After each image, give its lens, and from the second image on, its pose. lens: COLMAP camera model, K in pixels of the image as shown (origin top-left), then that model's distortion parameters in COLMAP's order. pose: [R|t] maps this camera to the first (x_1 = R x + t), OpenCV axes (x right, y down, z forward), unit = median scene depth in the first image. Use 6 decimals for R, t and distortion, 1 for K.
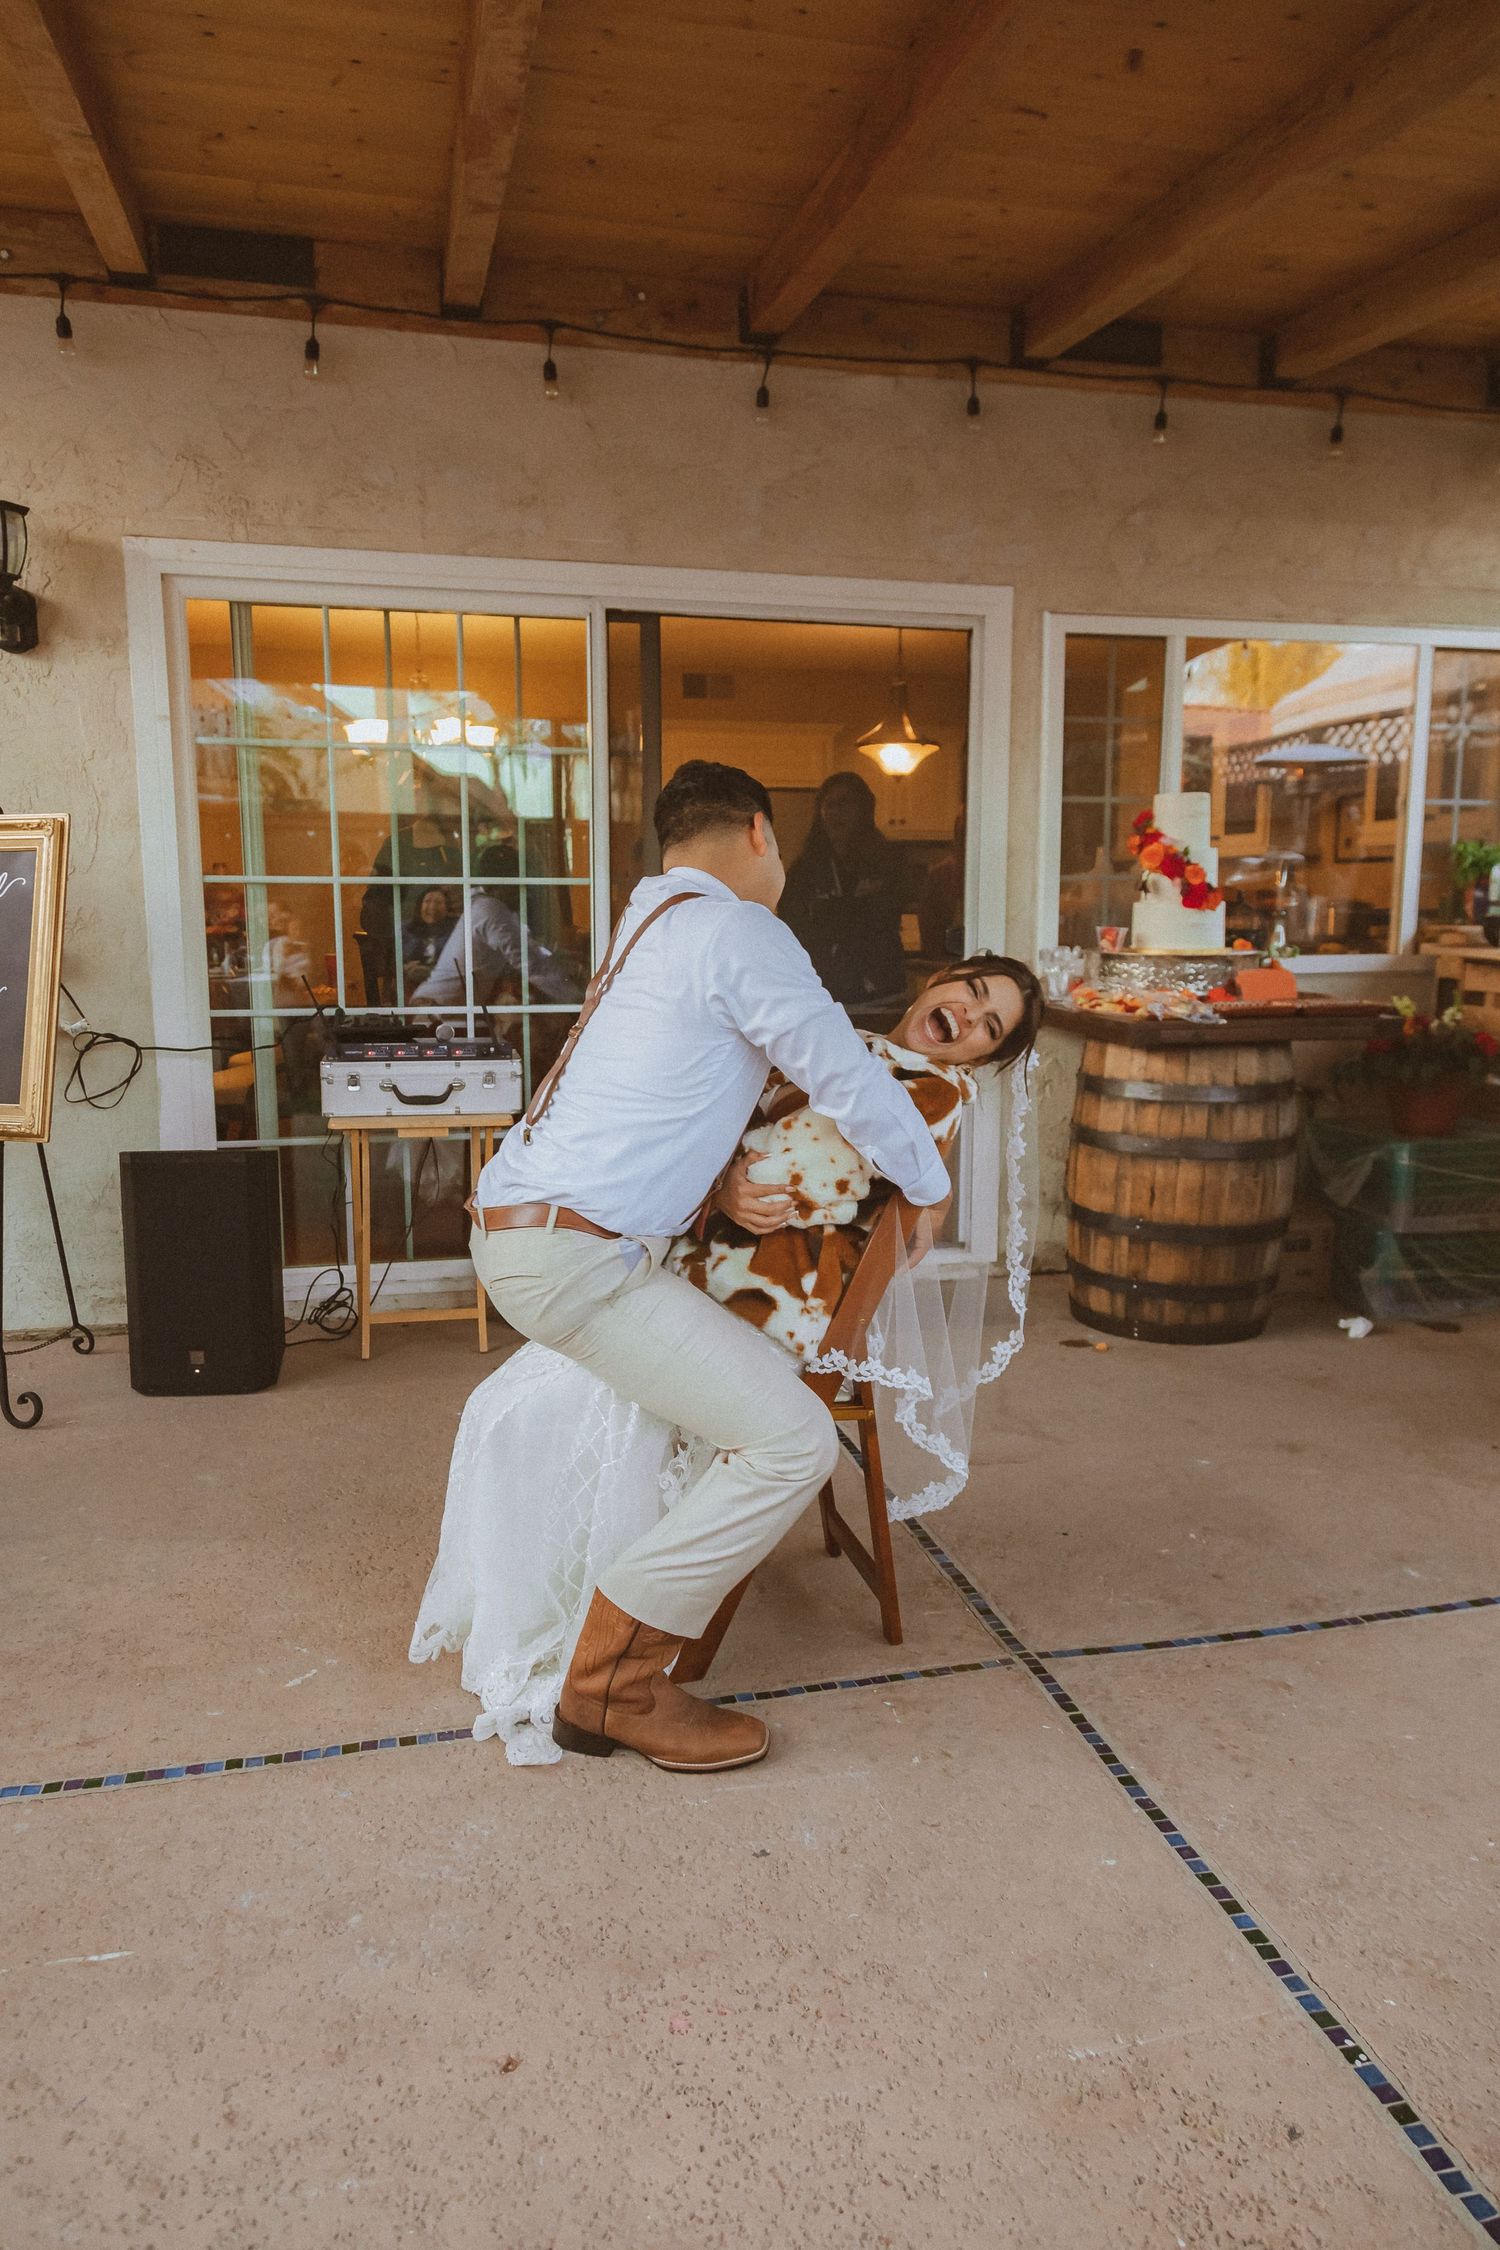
lens RADIAL K [[1509.3, 0, 749.6], [0, 1509.3, 1132.1], [0, 0, 1]] dist [0.017768, -0.004533]
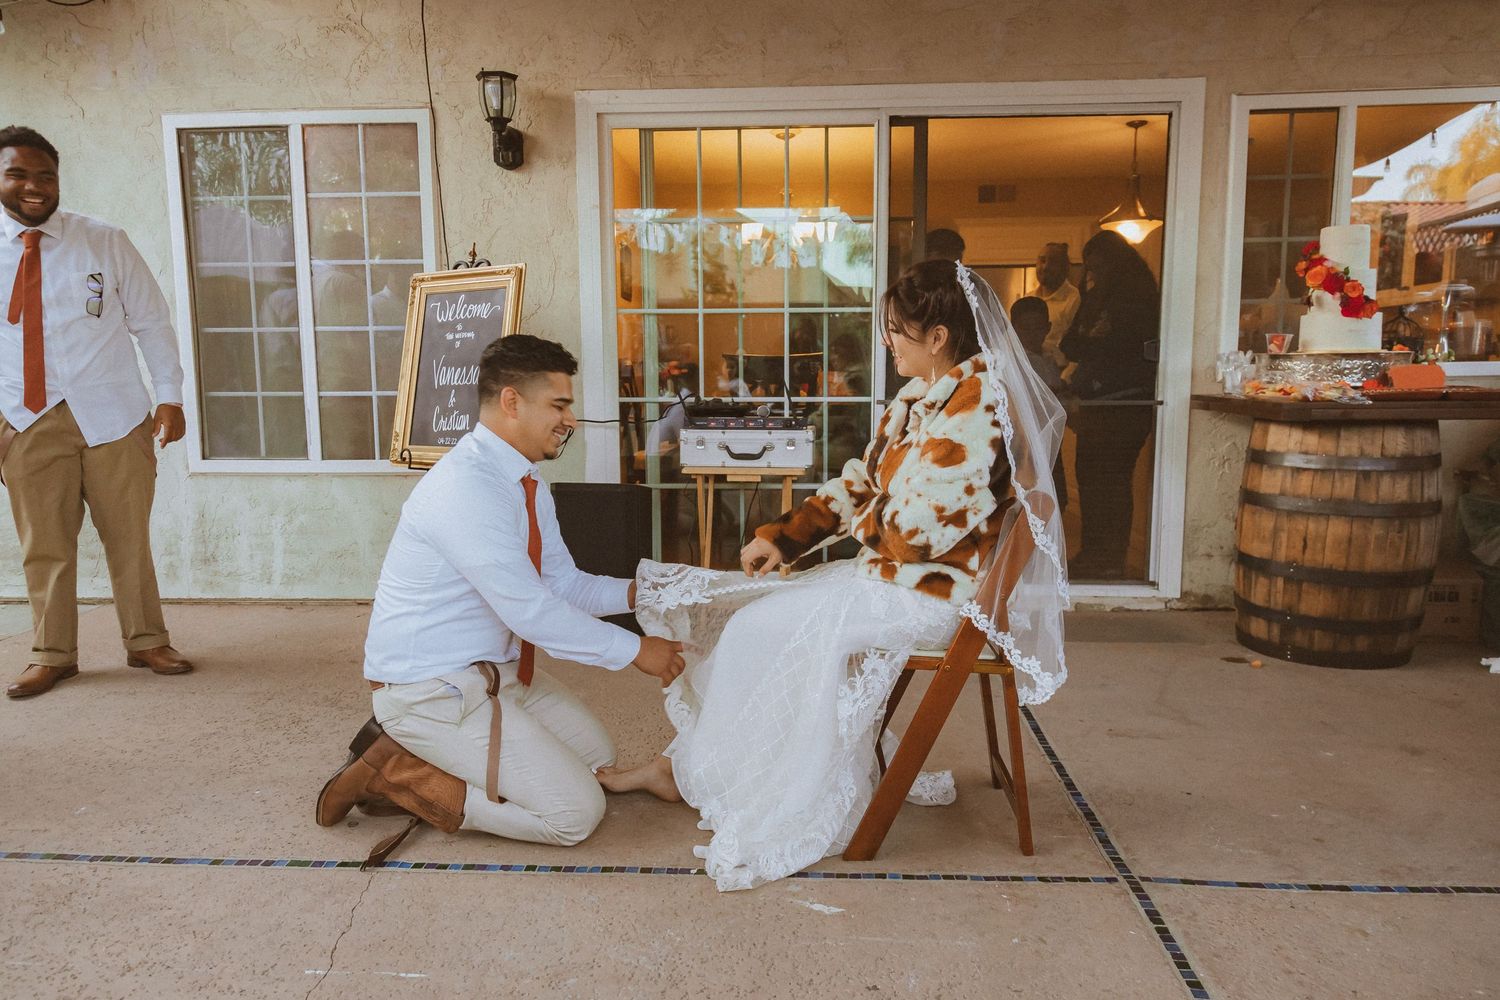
lens RADIAL K [[1014.6, 0, 745.9], [0, 1014.6, 504.9], [0, 0, 1]] dist [0.010341, -0.000329]
pose [[0.955669, 0.031950, -0.292704, 0.071715], [-0.038608, 0.999110, -0.016997, 0.041686], [0.291901, 0.027544, 0.956052, 0.063825]]
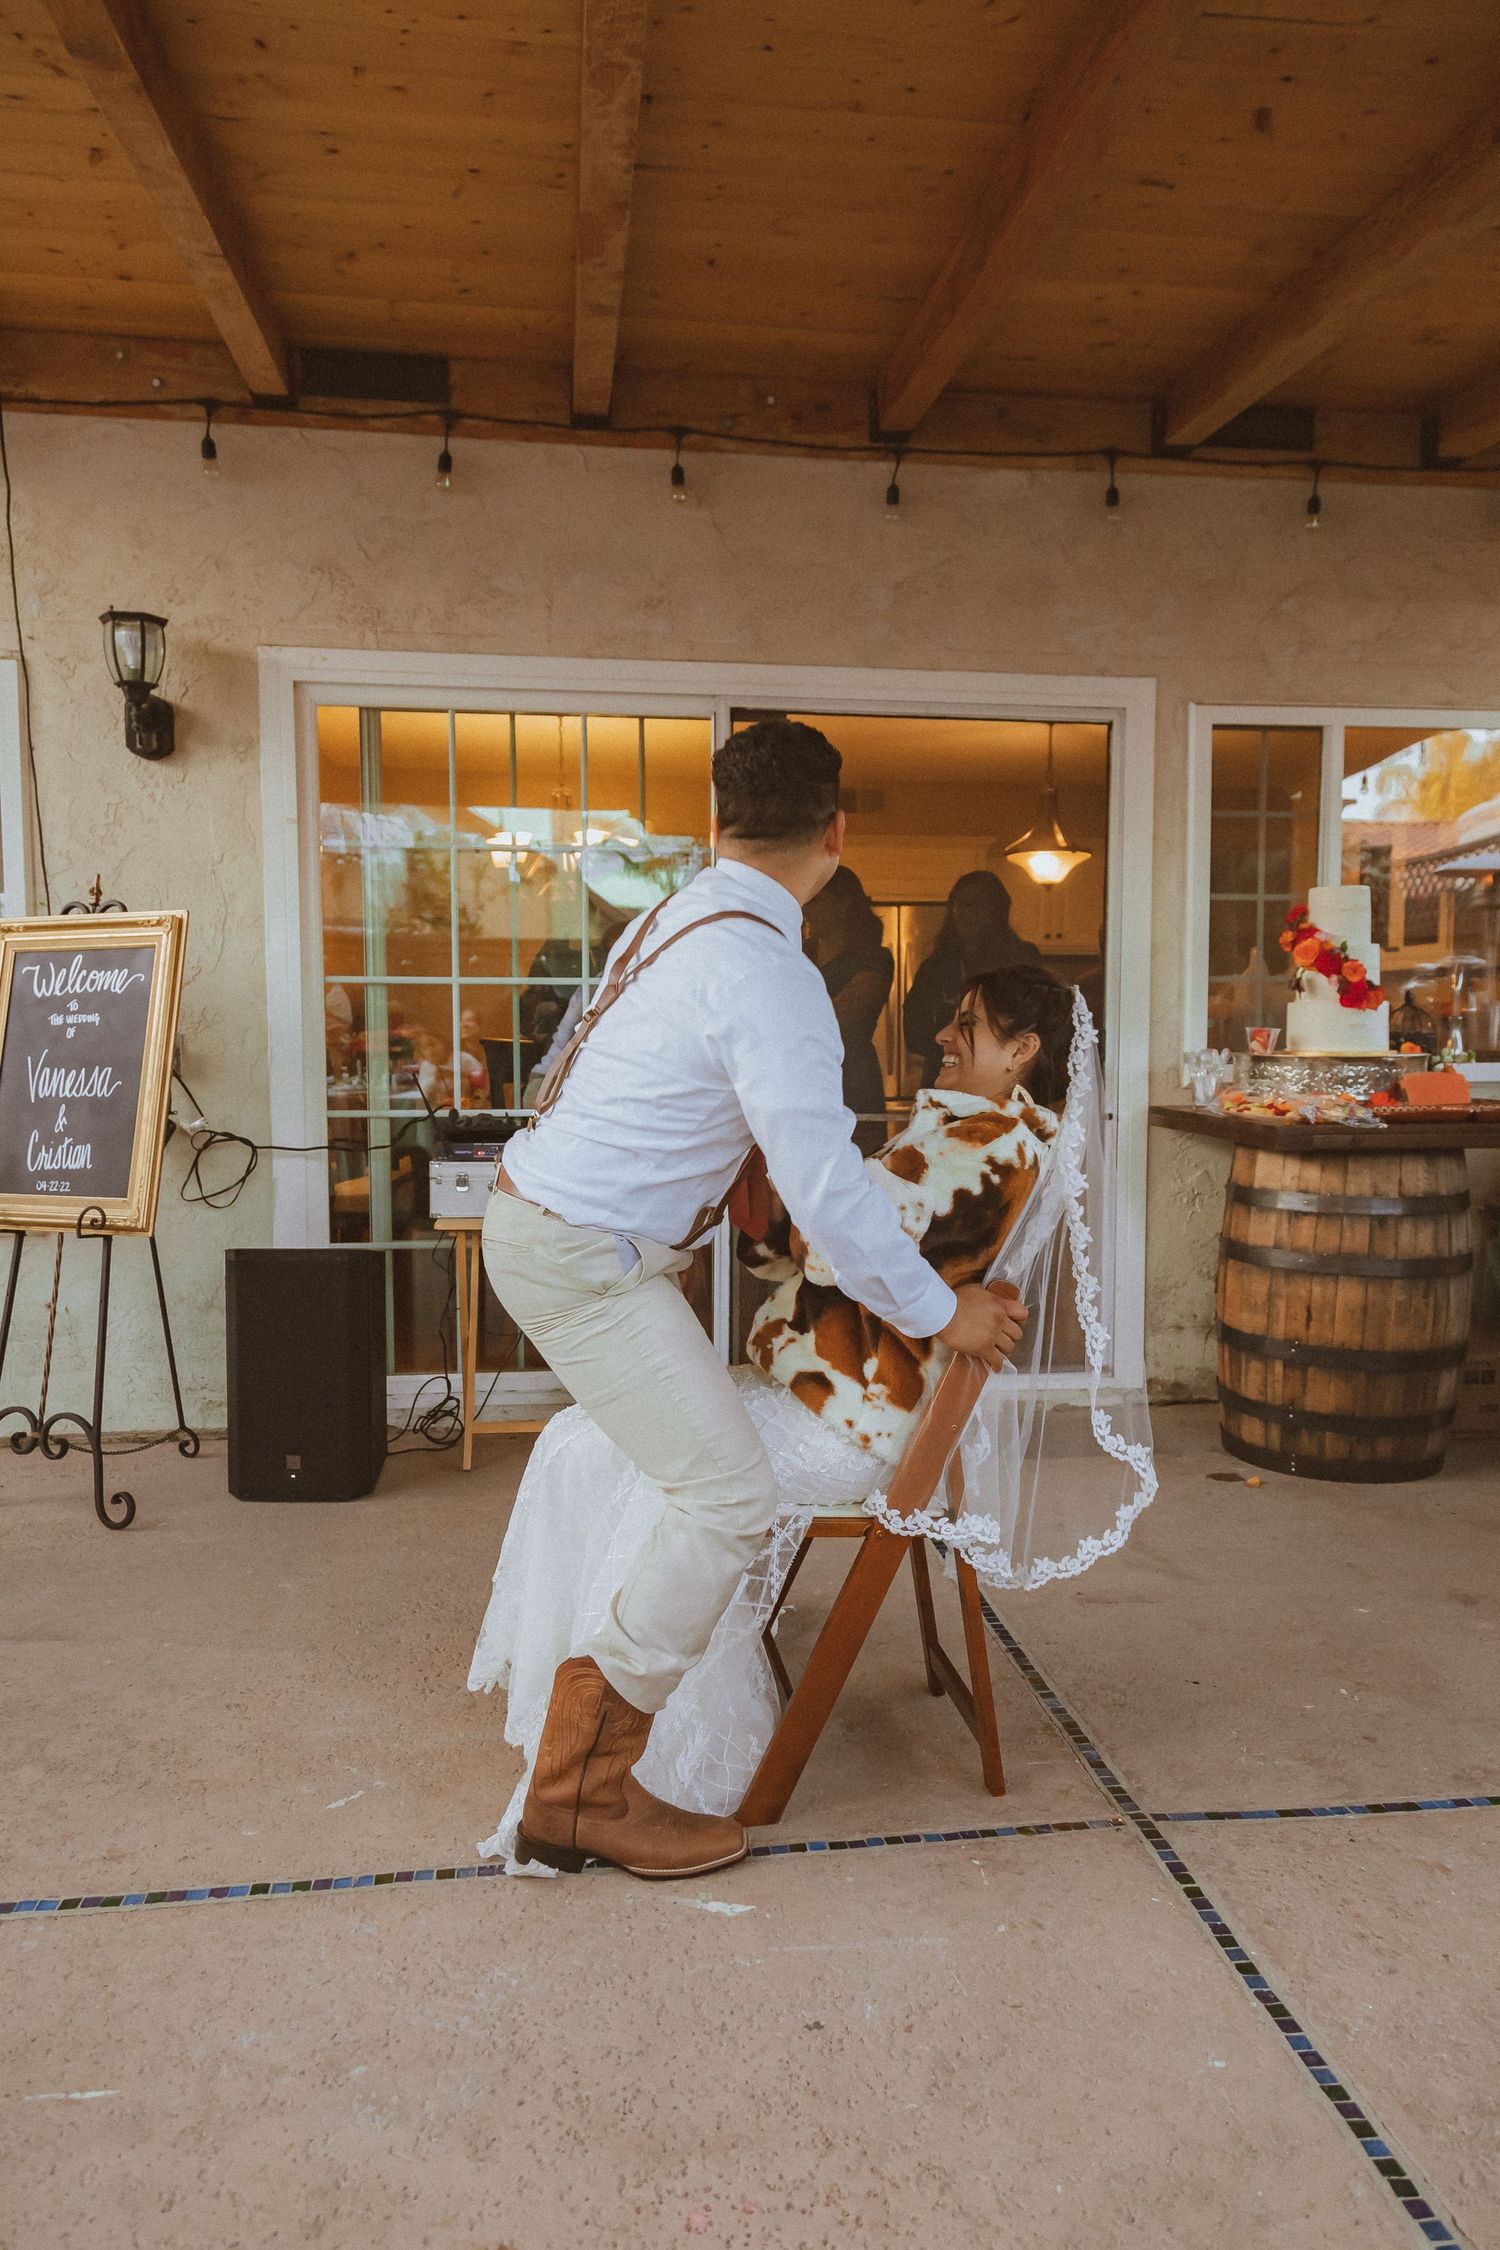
lens RADIAL K [[1536.2, 0, 762.6], [0, 1536.2, 1151.3], [0, 0, 1]] dist [0.024670, -0.004714]
pose [[0.994597, 0.007661, -0.103526, 0.033247], [-0.015424, 0.997110, -0.074395, 0.017276], [0.102657, 0.075590, 0.991841, 0.030738]]
